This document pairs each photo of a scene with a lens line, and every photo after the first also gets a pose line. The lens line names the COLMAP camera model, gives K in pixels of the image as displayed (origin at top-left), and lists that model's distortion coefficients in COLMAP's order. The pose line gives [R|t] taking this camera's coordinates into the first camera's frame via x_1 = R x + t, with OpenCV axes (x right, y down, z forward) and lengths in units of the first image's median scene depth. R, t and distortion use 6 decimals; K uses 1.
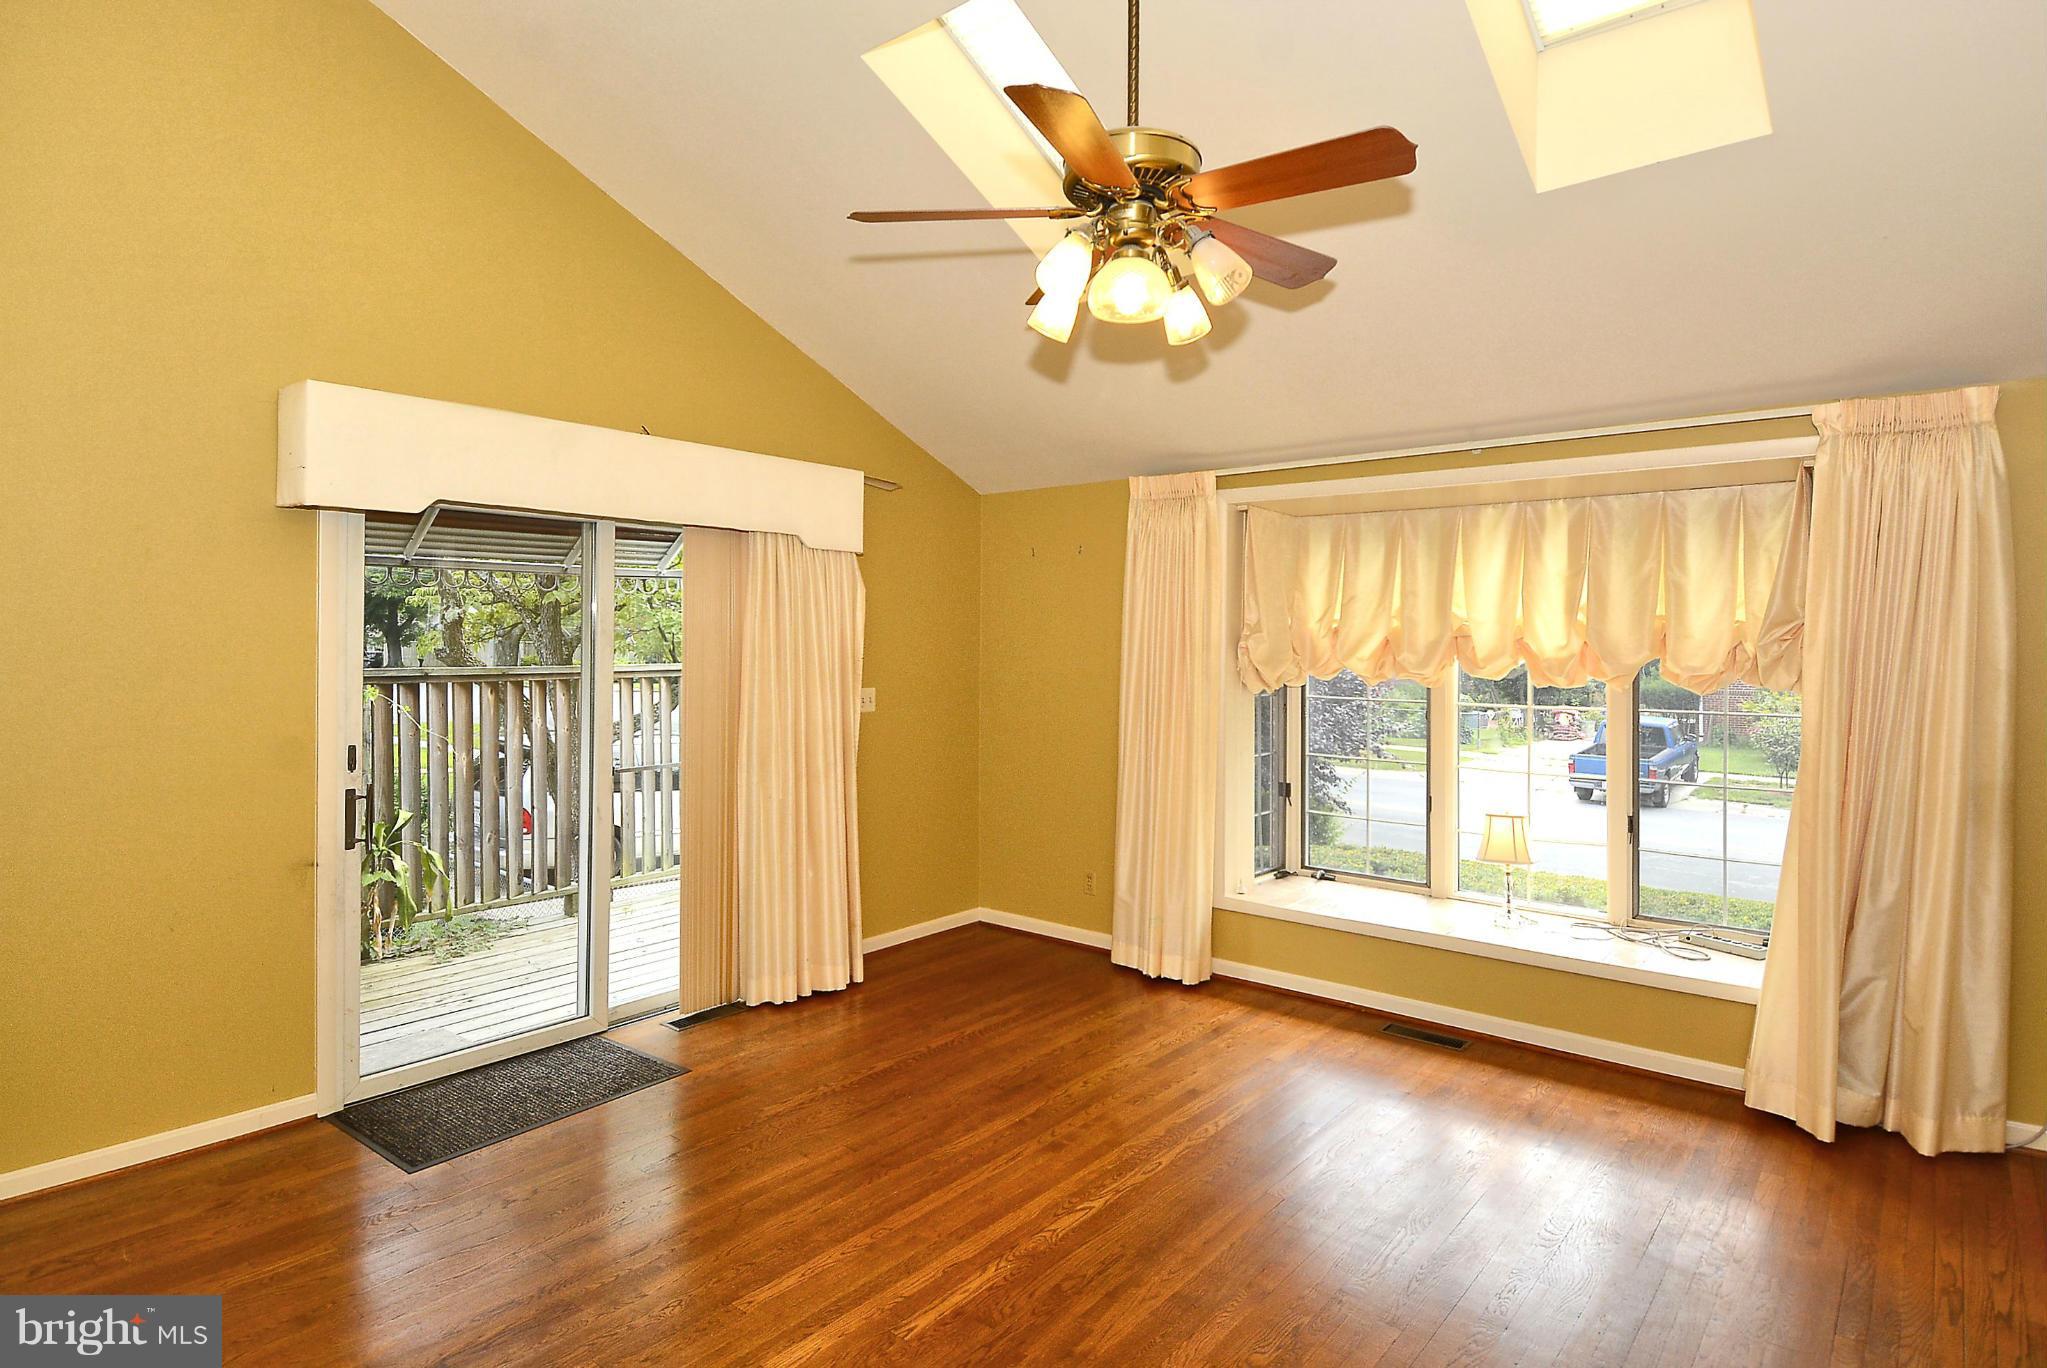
lens RADIAL K [[1092.3, 0, 1025.4], [0, 1092.3, 645.3], [0, 0, 1]] dist [0.083053, -0.066748]
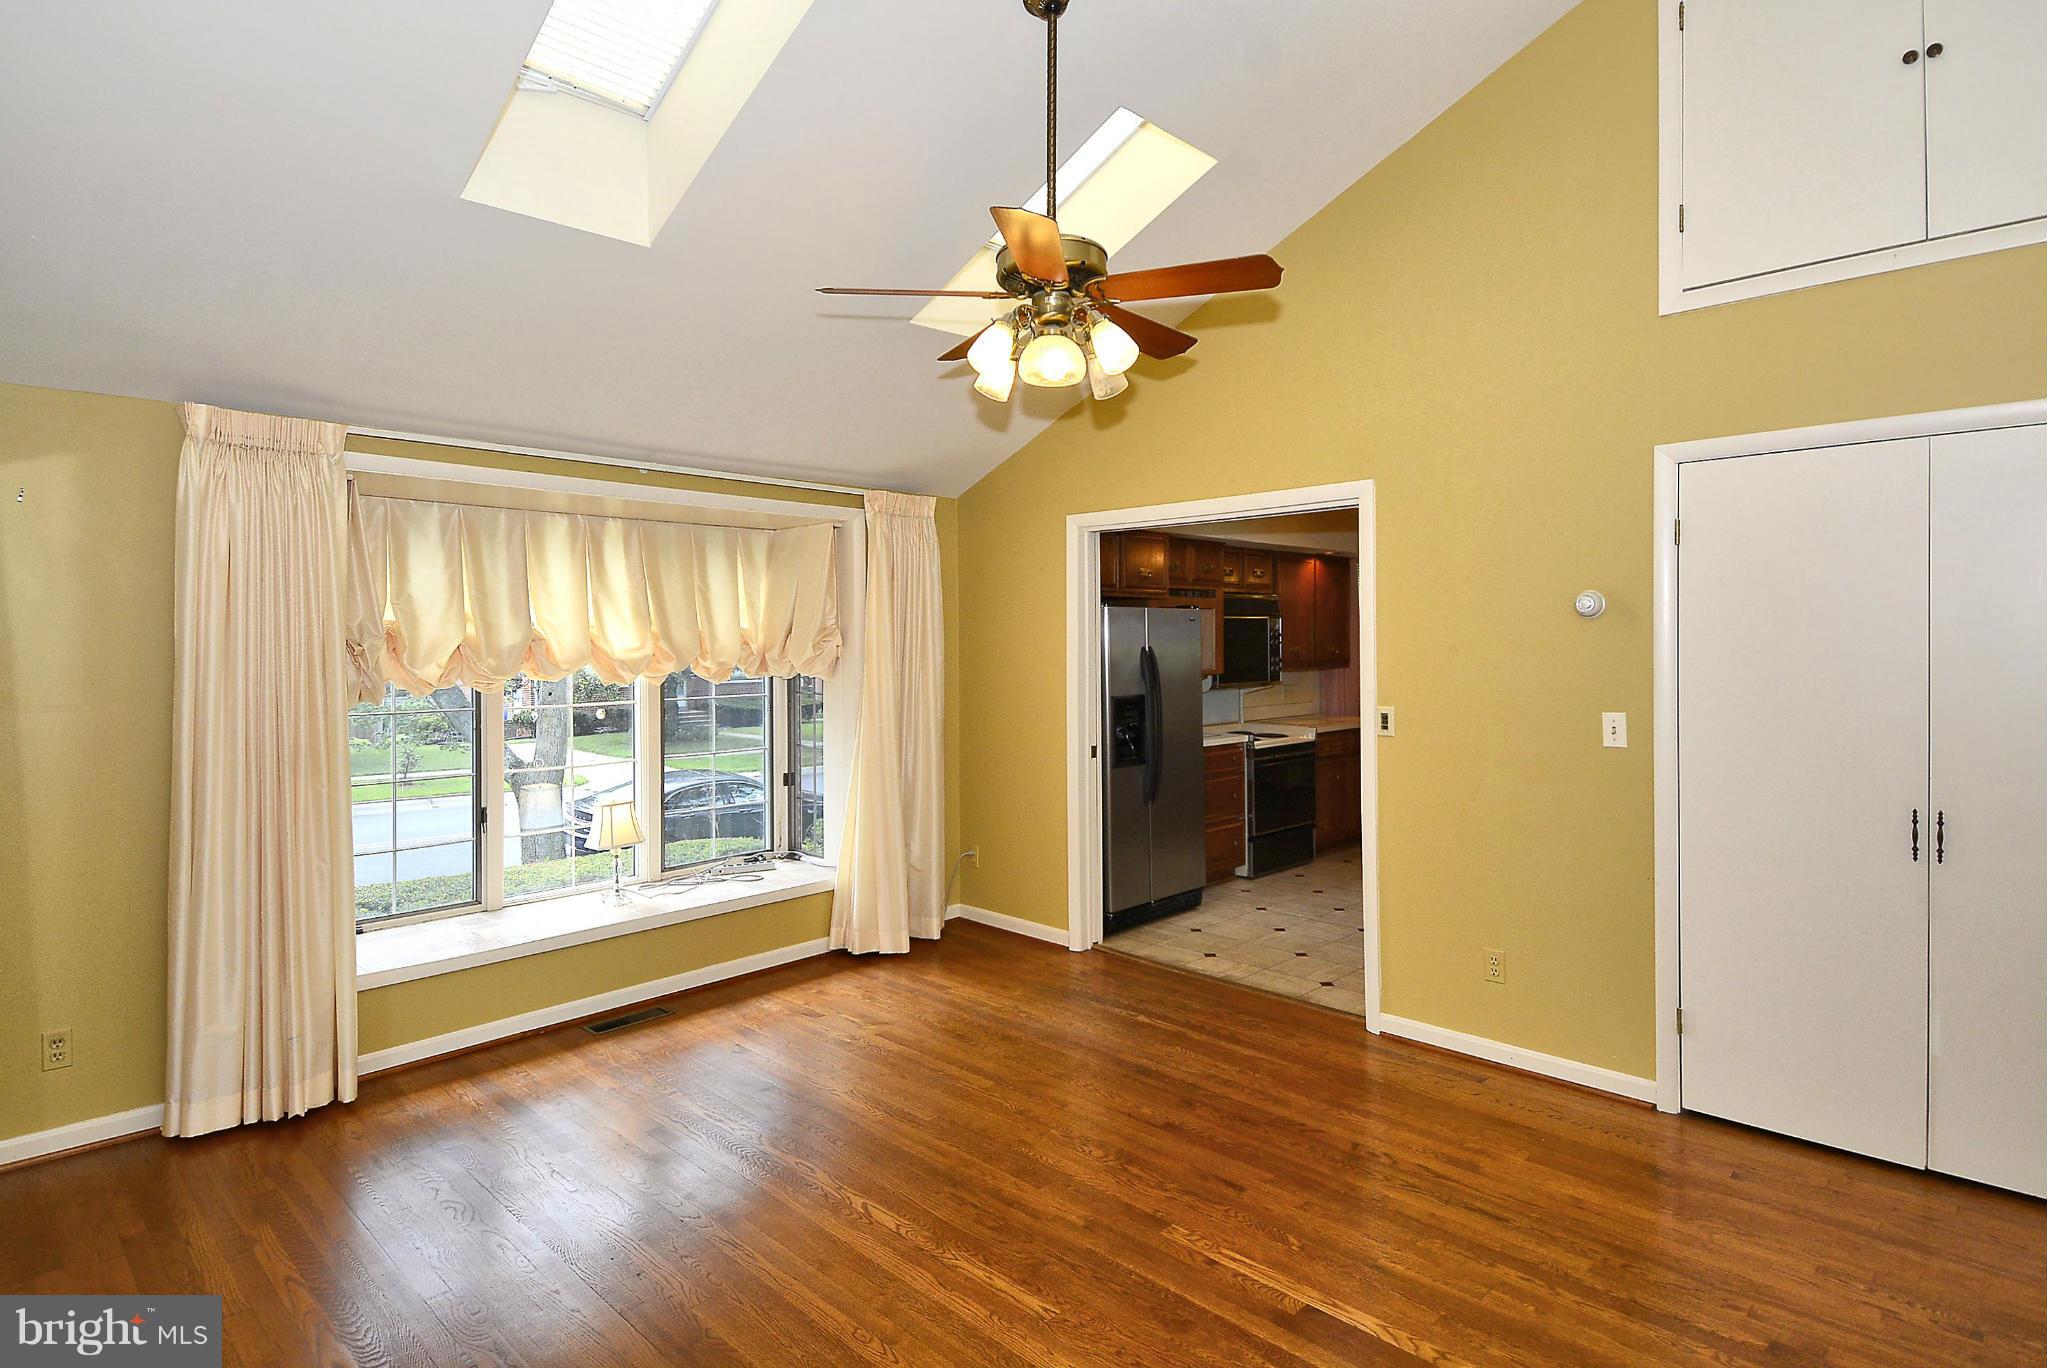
lens RADIAL K [[1092.3, 0, 1025.4], [0, 1092.3, 645.3], [0, 0, 1]] dist [0.083053, -0.066748]
pose [[0.081224, -0.007511, 0.996668, -0.637032], [0.009584, 0.999931, 0.006754, -0.006068], [-0.996650, 0.009003, 0.081290, 0.522627]]
